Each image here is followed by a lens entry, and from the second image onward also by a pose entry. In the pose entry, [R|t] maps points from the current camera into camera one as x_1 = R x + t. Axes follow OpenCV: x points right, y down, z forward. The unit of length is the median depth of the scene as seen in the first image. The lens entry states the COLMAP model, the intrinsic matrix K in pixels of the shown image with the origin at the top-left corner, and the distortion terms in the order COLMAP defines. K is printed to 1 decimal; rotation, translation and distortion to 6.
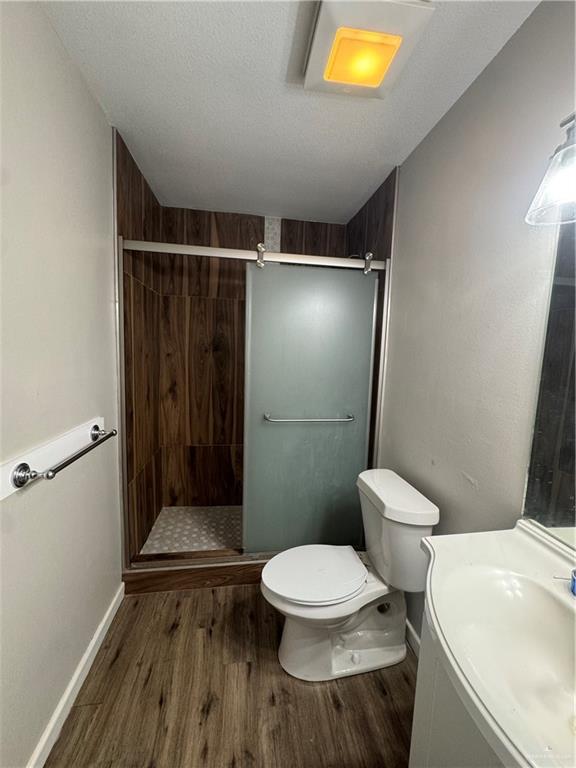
lens RADIAL K [[306.4, 0, 290.0], [0, 306.4, 380.6], [0, 0, 1]] dist [-0.014502, -0.000009]
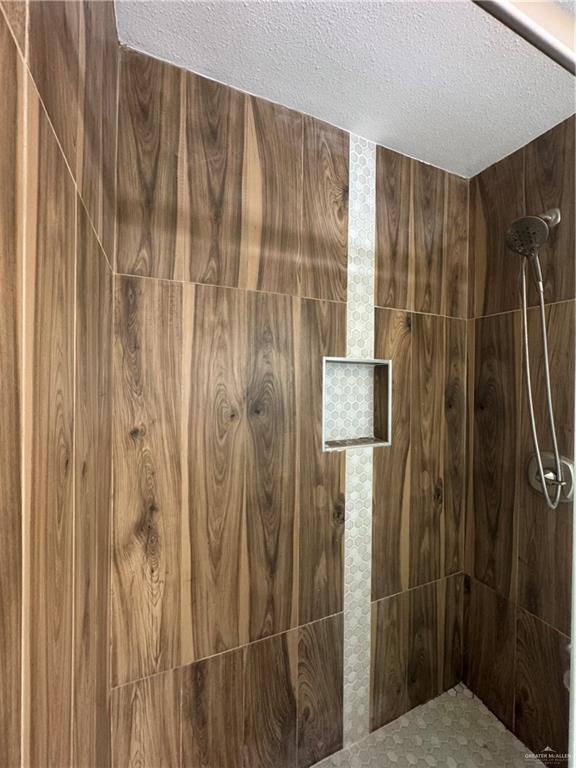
lens RADIAL K [[306.4, 0, 285.8], [0, 306.4, 386.9], [0, 0, 1]] dist [-0.014502, -0.000009]
pose [[0.997952, -0.025345, -0.058738, -0.179237], [0.019138, 0.994401, -0.103927, -0.092583], [0.061043, 0.102590, 0.992849, 0.598327]]
